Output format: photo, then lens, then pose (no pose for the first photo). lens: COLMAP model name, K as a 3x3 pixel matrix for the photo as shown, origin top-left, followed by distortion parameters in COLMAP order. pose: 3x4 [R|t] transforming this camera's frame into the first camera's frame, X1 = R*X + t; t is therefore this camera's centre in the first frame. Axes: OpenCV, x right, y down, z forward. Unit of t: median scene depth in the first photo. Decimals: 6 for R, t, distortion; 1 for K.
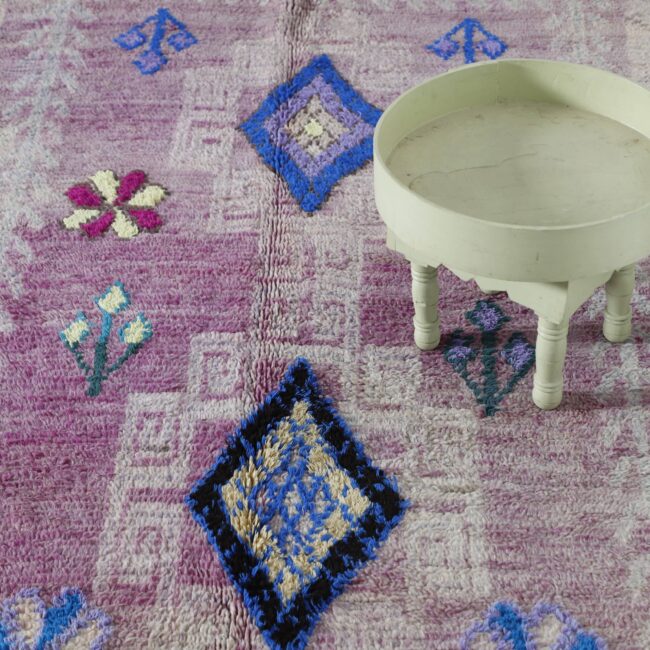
lens RADIAL K [[1496.0, 0, 322.1], [0, 1496.0, 327.8], [0, 0, 1]] dist [0.251536, 0.000000]
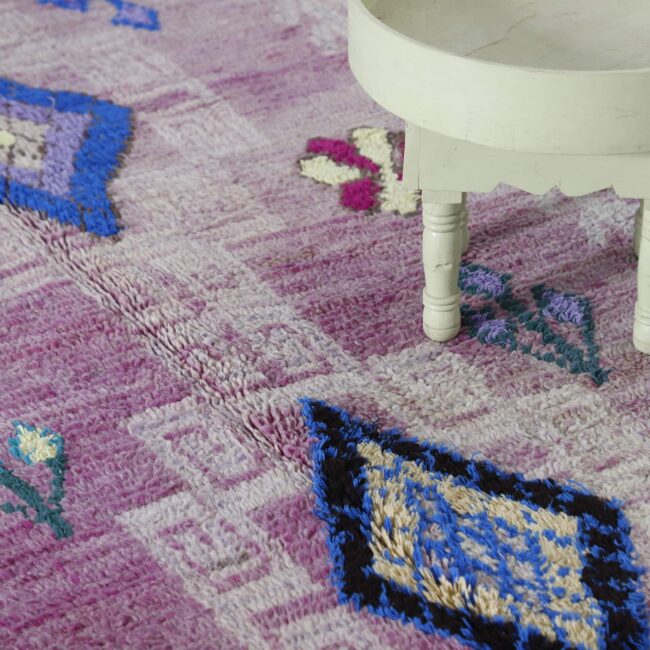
lens RADIAL K [[2829.6, 0, 325.6], [0, 2829.6, 324.1], [0, 0, 1]] dist [0.732179, 0.000000]
pose [[0.823627, -0.255132, 0.506504, -0.641488], [0.326112, 0.943734, -0.054920, 0.062231], [-0.463994, 0.210411, 0.860487, -0.081287]]
